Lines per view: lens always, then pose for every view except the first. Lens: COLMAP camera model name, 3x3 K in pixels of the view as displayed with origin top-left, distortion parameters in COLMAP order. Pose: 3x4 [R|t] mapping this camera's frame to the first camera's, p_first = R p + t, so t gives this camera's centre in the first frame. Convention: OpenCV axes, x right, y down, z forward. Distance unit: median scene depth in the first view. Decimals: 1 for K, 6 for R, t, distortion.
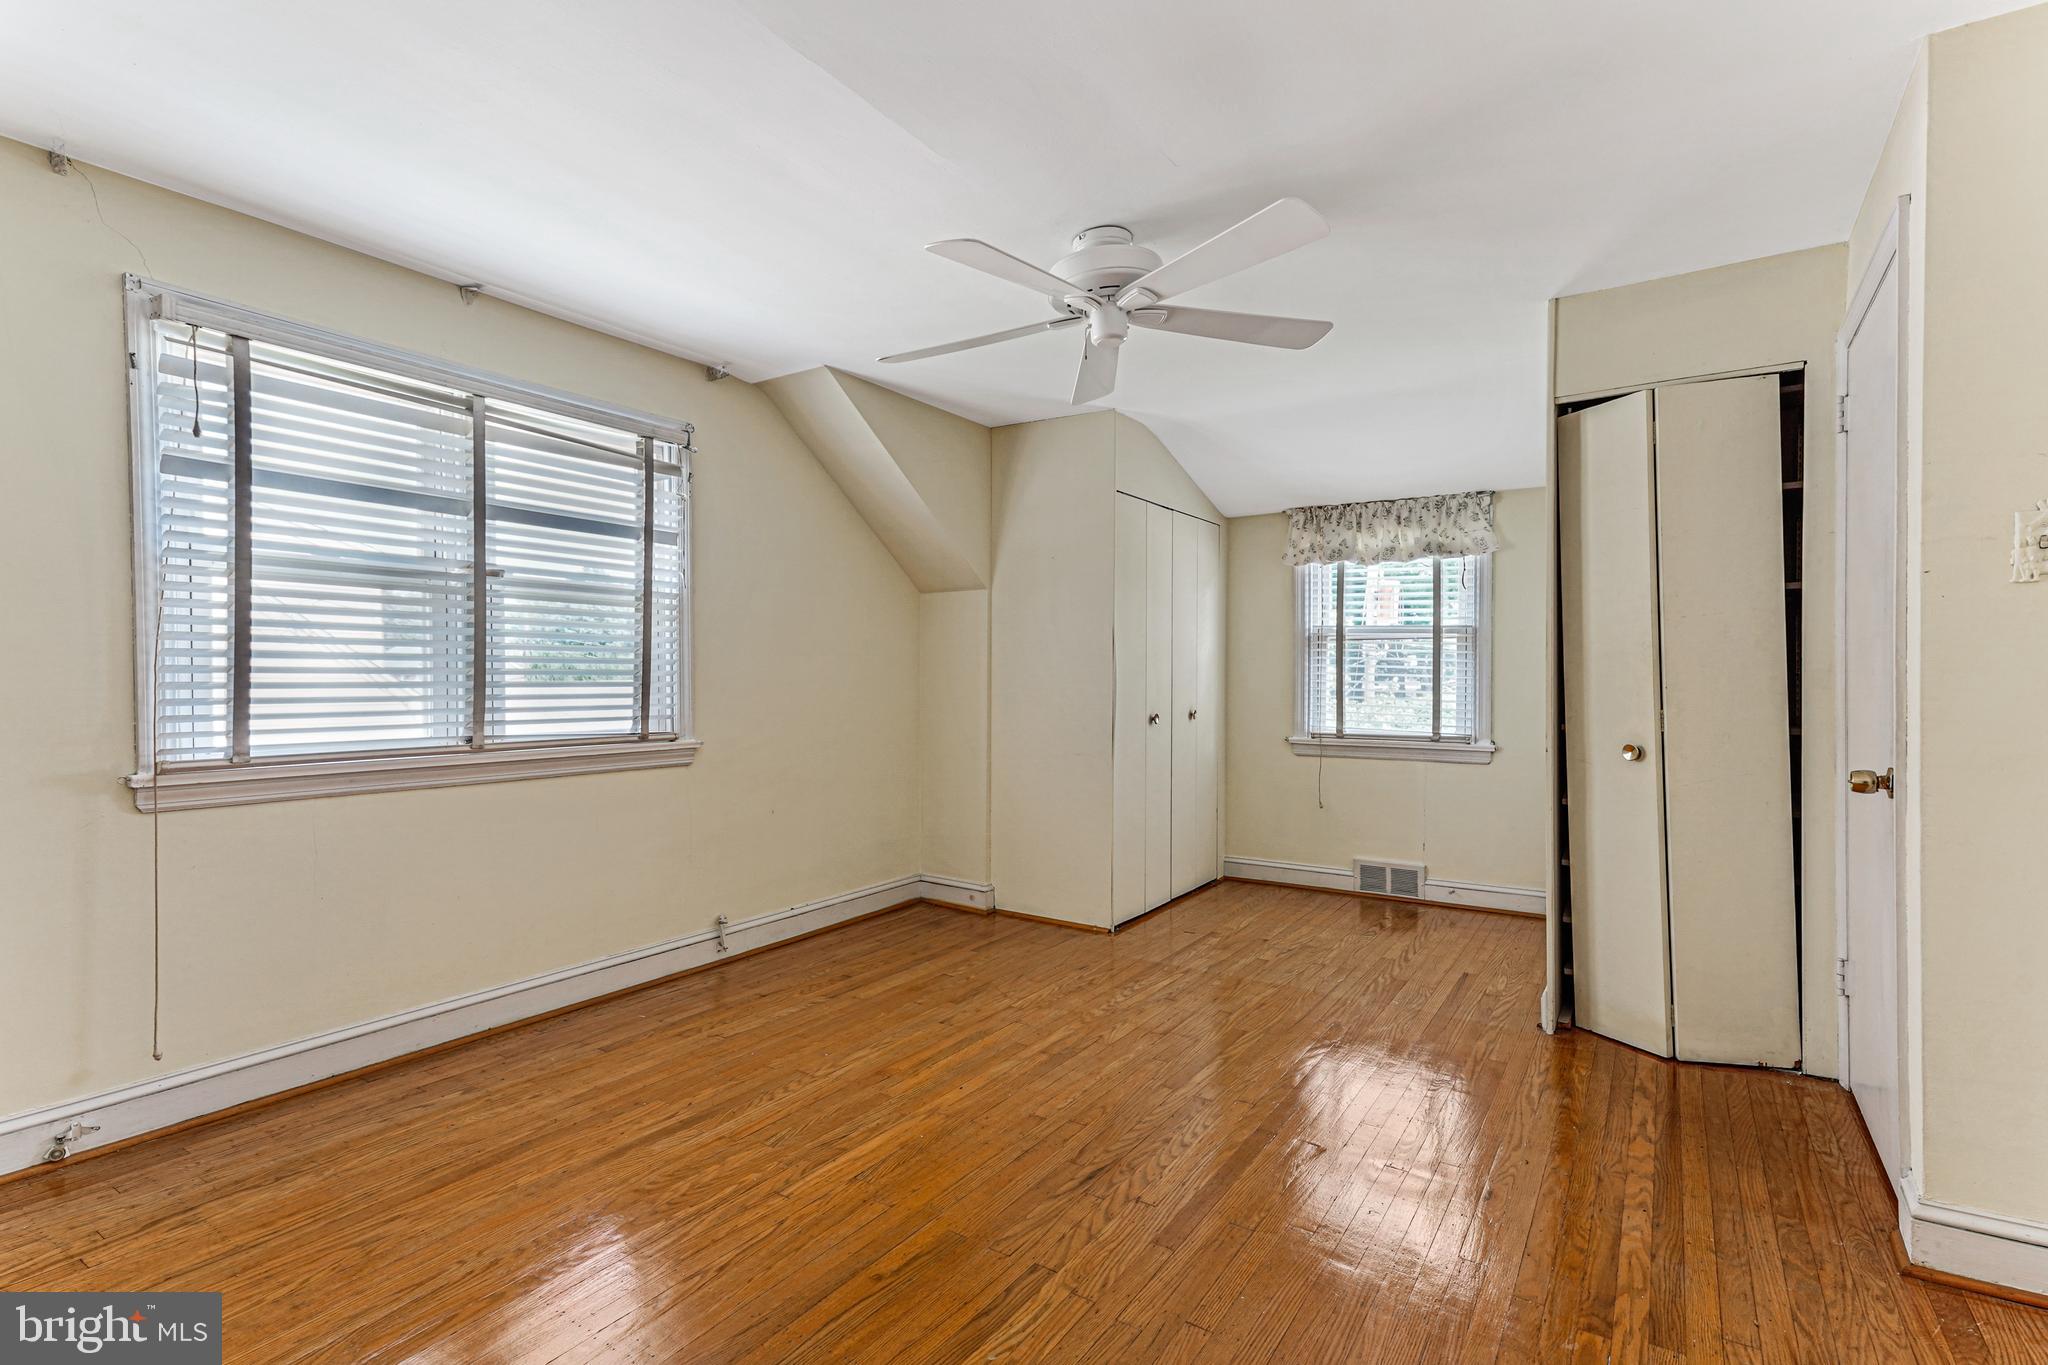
lens RADIAL K [[964.3, 0, 973.9], [0, 964.3, 684.4], [0, 0, 1]] dist [0.001609, -0.000350]
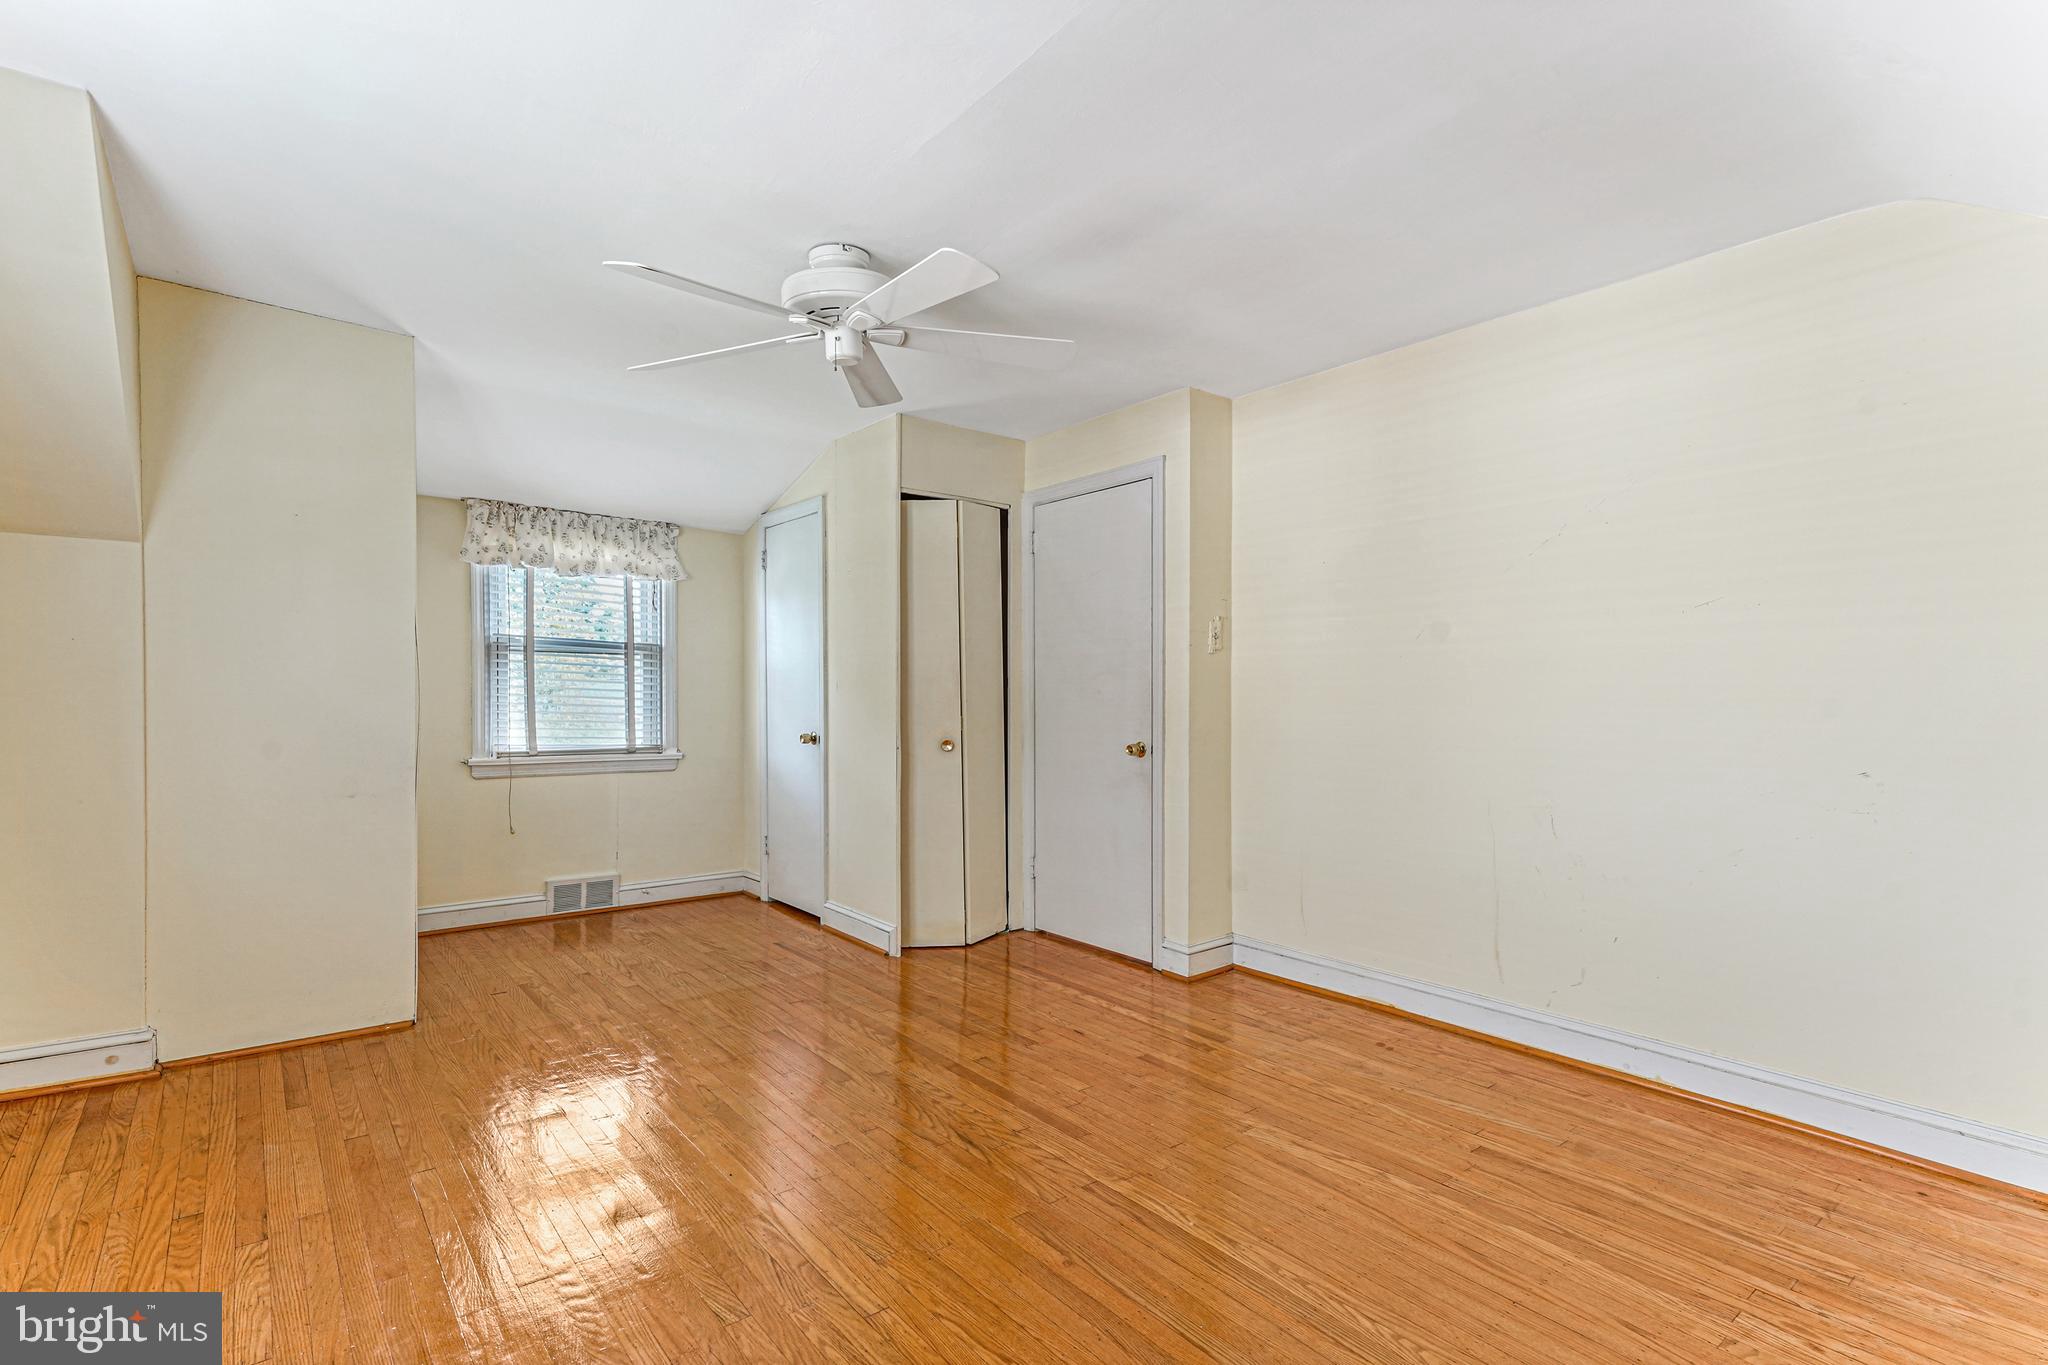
lens RADIAL K [[1000.6, 0, 1026.4], [0, 1000.6, 706.8], [0, 0, 1]] dist [0.002727, 0.000445]
pose [[0.256126, -0.009814, 0.966594, -0.549656], [0.001023, 0.999951, 0.009882, -0.001428], [-0.966643, -0.001542, 0.256123, 0.362161]]
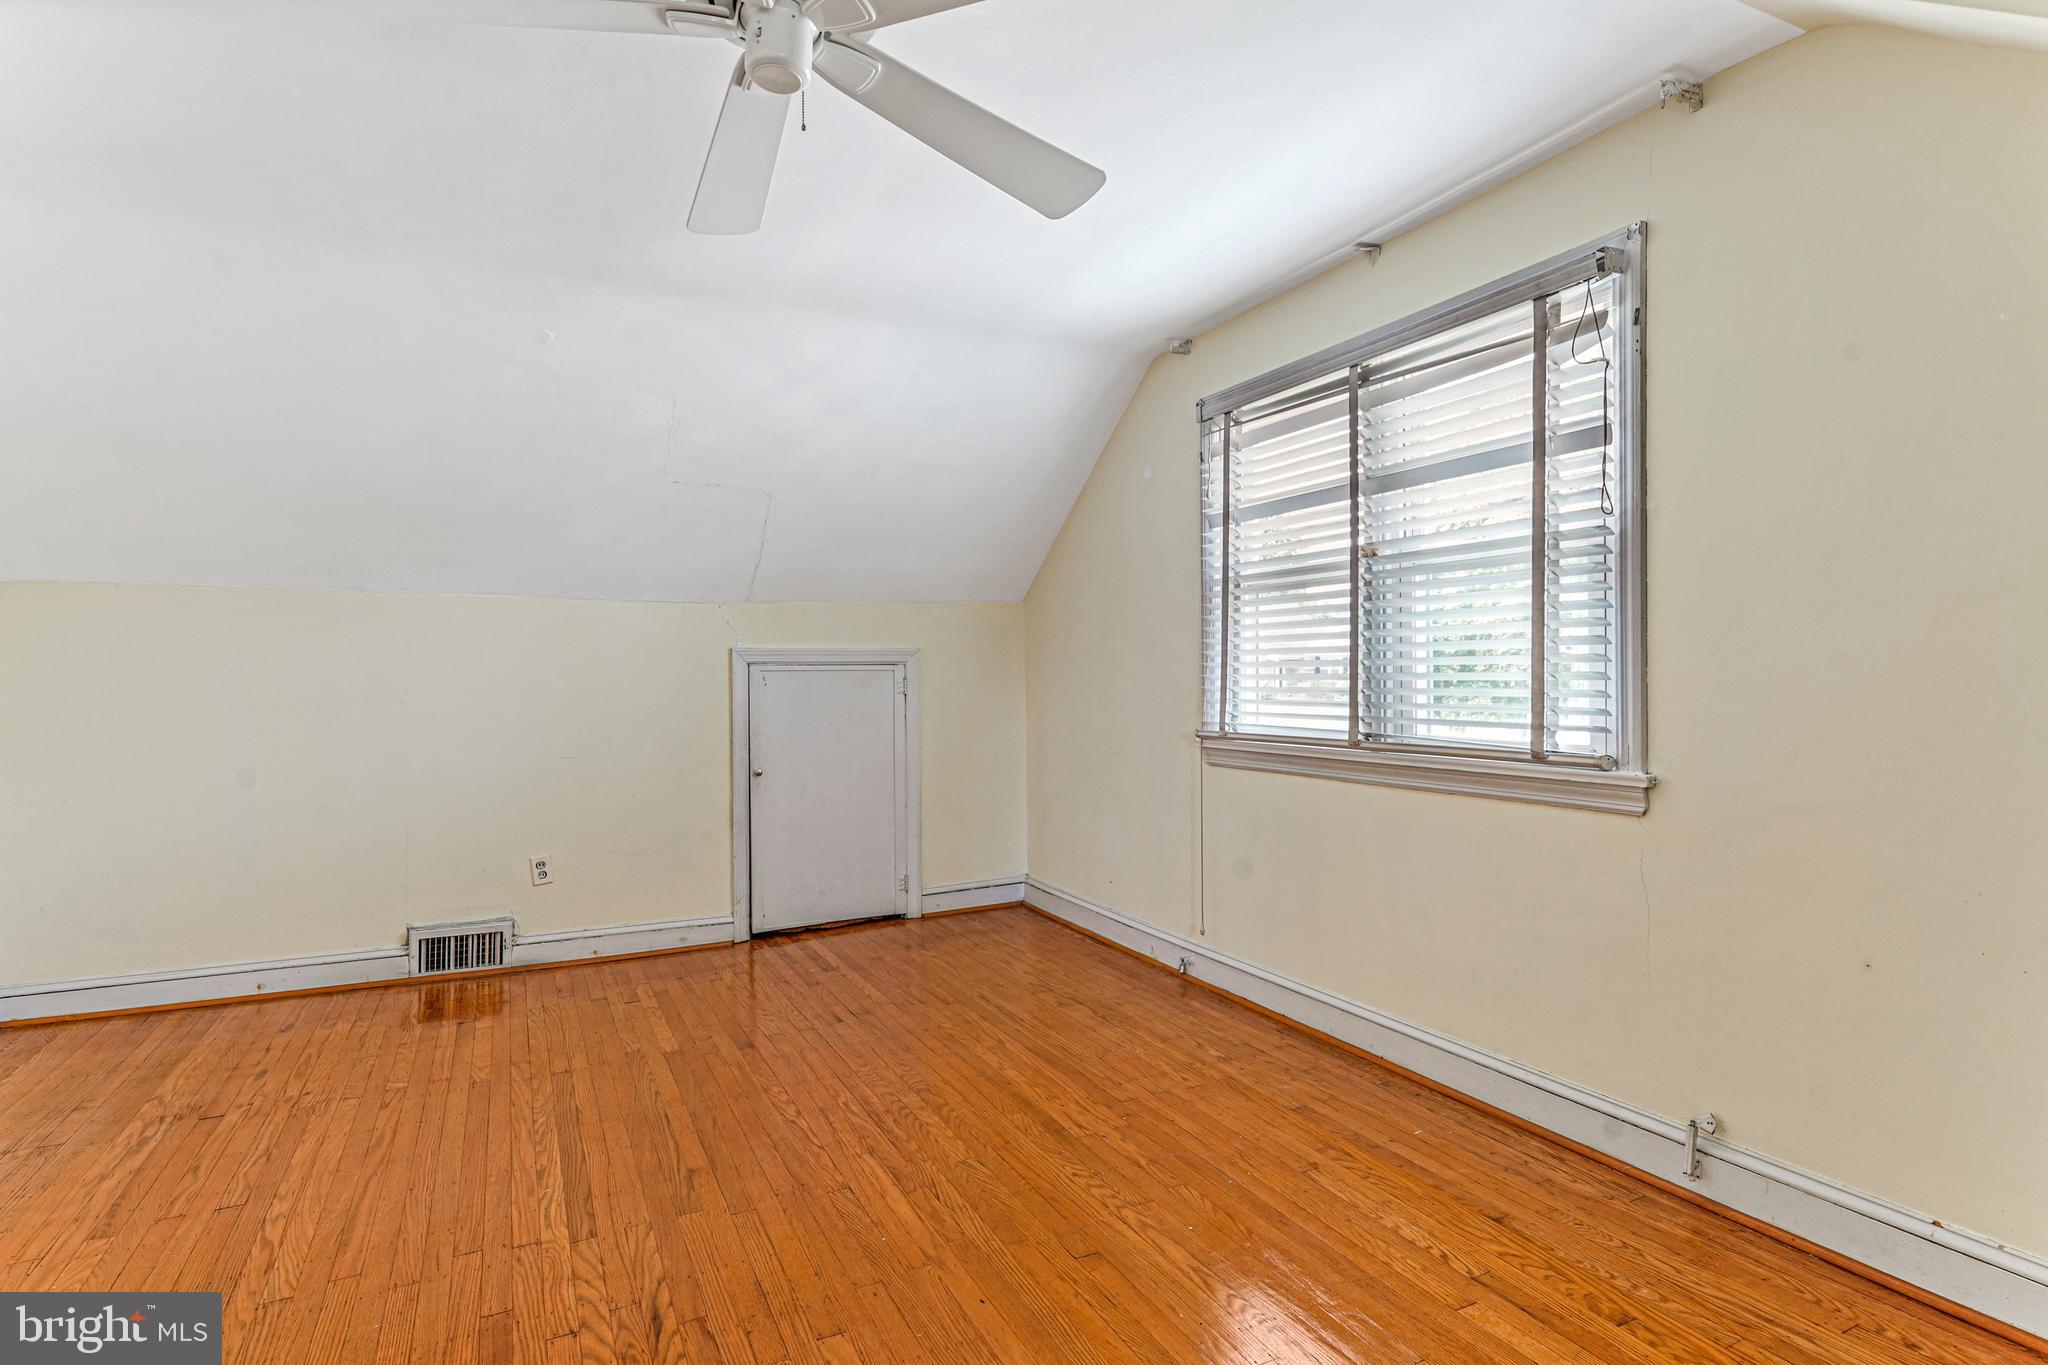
lens RADIAL K [[1007.6, 0, 1024.0], [0, 1007.6, 682.5], [0, 0, 1]] dist [0.003424, 0.000900]
pose [[-0.445904, 0.012429, -0.894994, 0.401496], [0.006444, 0.999922, 0.010675, -0.005538], [0.895057, -0.001007, -0.445950, 0.920341]]
